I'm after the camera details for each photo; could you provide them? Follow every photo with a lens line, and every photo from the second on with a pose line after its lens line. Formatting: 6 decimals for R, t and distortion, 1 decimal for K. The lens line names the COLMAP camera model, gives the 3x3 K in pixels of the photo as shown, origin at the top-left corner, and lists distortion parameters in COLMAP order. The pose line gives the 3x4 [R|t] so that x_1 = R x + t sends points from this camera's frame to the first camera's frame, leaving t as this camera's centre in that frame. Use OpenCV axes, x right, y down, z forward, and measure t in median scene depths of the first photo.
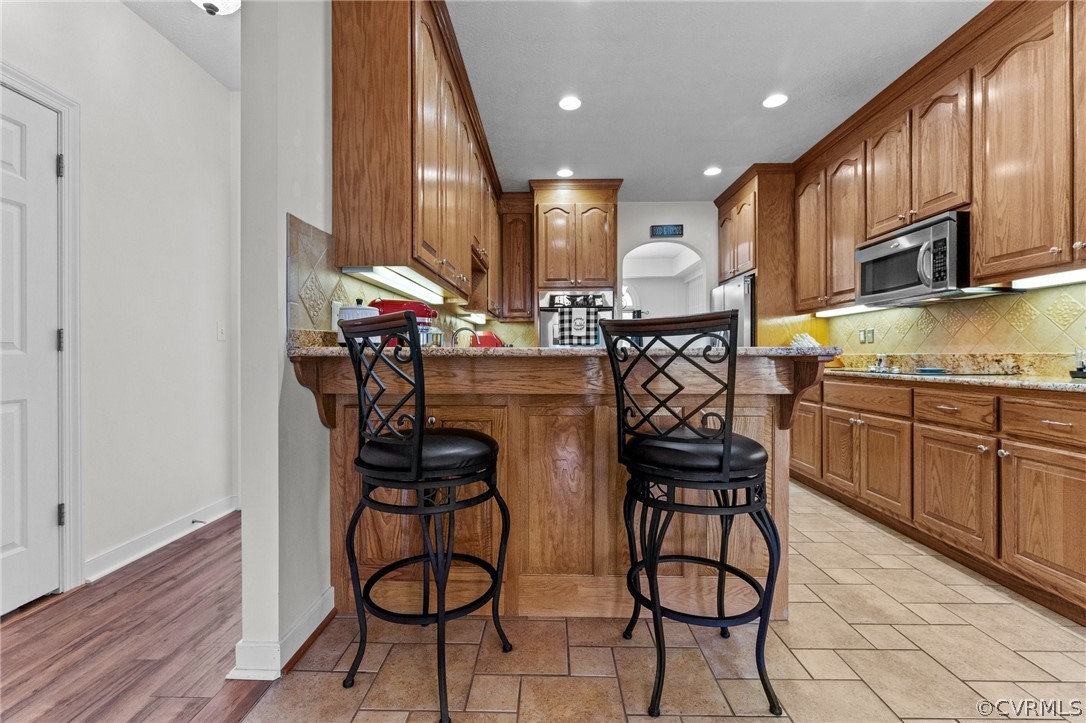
lens RADIAL K [[466.1, 0, 536.7], [0, 466.1, 356.7], [0, 0, 1]] dist [-0.002092, 0.000608]
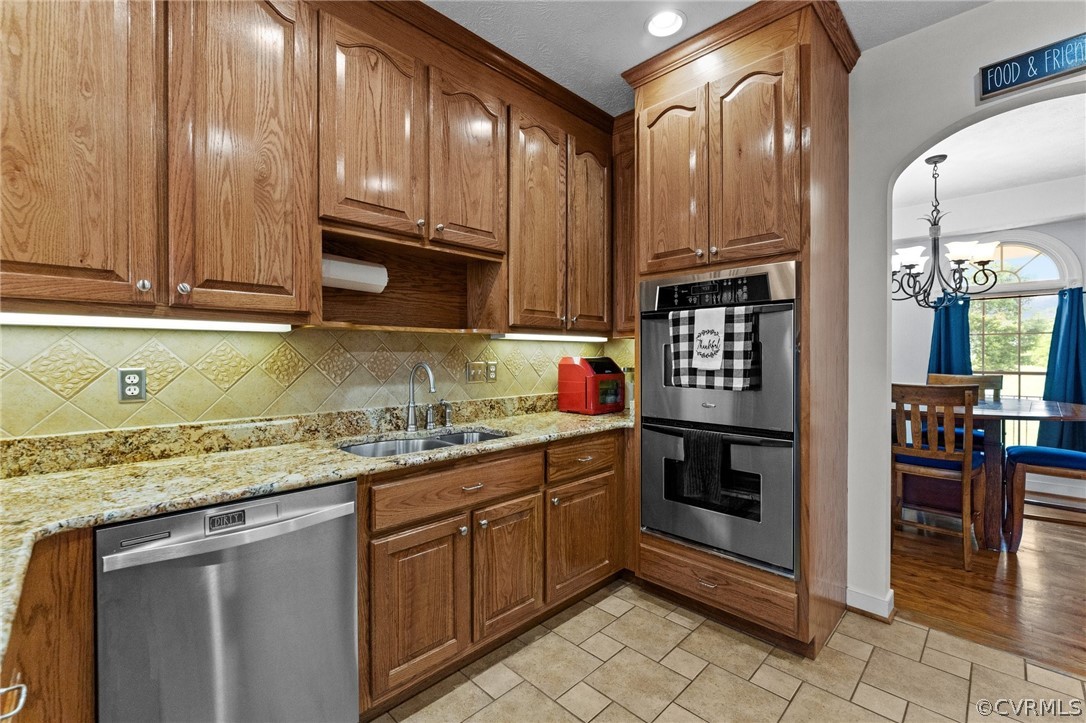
lens RADIAL K [[466.1, 0, 536.1], [0, 466.1, 360.4], [0, 0, 1]] dist [-0.002092, 0.000608]
pose [[0.723969, 0.006180, -0.689805, 0.448715], [-0.002206, 0.999976, 0.006643, -0.088856], [0.689829, -0.003288, 0.723965, 0.875003]]
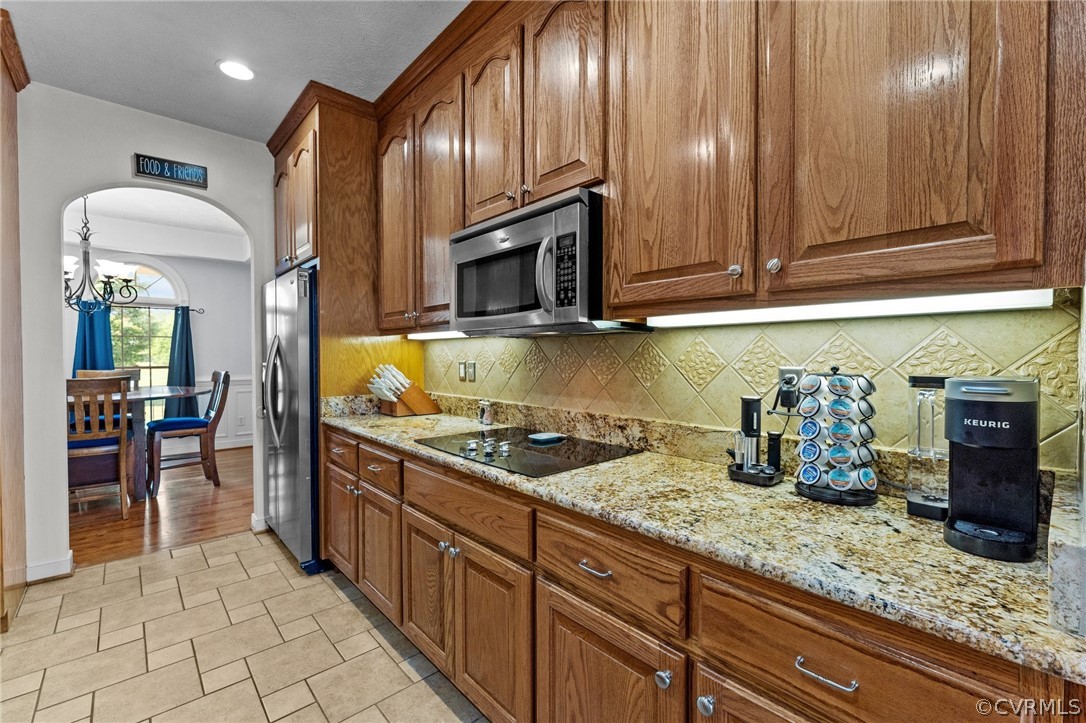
lens RADIAL K [[466.1, 0, 538.5], [0, 466.1, 361.9], [0, 0, 1]] dist [-0.002092, 0.000608]
pose [[0.727296, -0.009555, 0.686257, 0.388750], [0.000898, 0.999915, 0.012970, -0.088490], [-0.686323, -0.008817, 0.727243, 0.529152]]
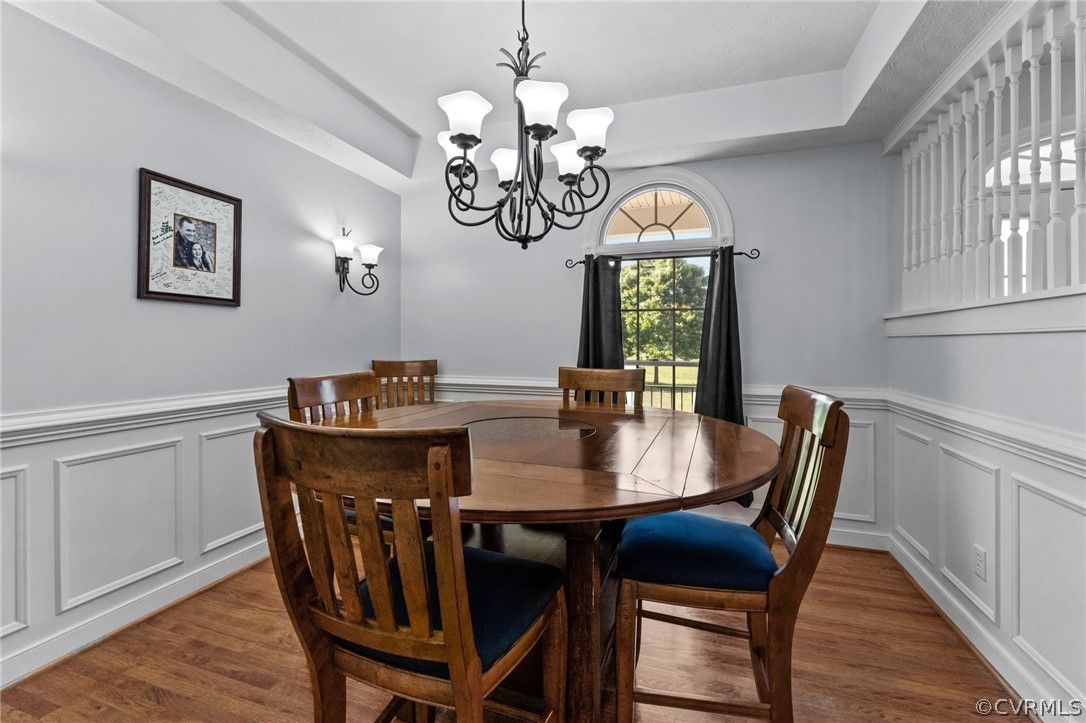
lens RADIAL K [[466.1, 0, 551.2], [0, 466.1, 345.5], [0, 0, 1]] dist [-0.002092, 0.000608]
pose [[0.959736, 0.000427, -0.280903, 0.574358], [-0.002454, 0.999973, -0.006863, -0.081530], [0.280893, 0.007276, 0.959712, 1.931181]]
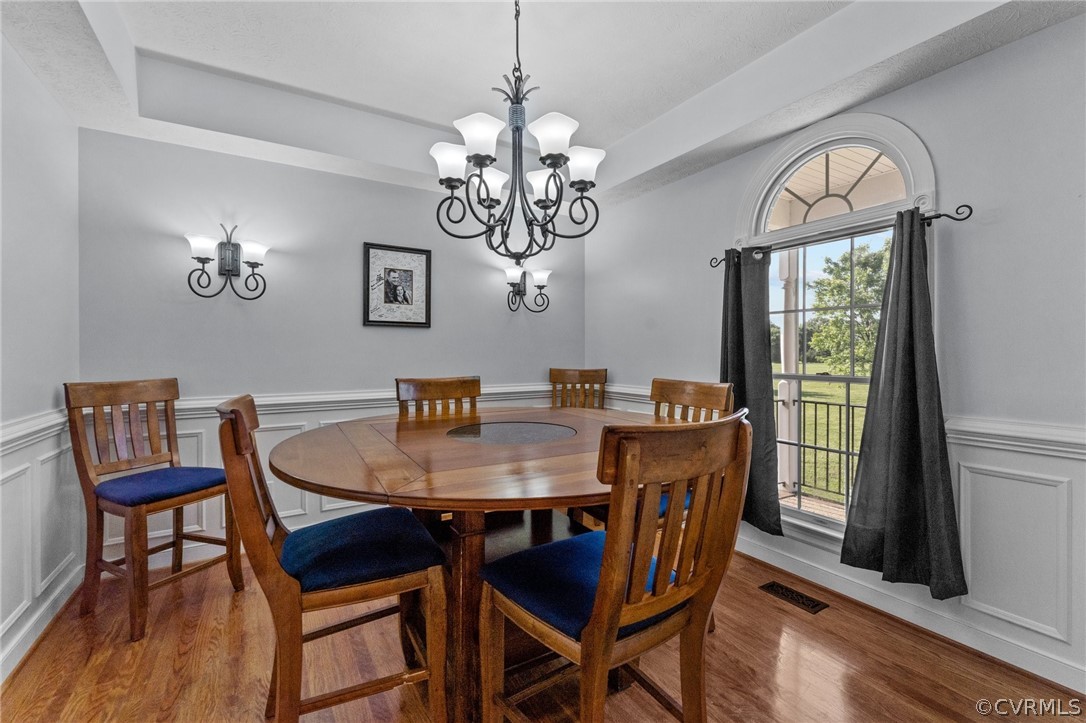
lens RADIAL K [[466.1, 0, 546.4], [0, 466.1, 355.4], [0, 0, 1]] dist [-0.002092, 0.000608]
pose [[0.554103, -0.001083, -0.832447, 0.924437], [-0.005015, 0.999977, -0.004640, -0.082608], [0.832433, 0.006746, 0.554085, 2.171843]]
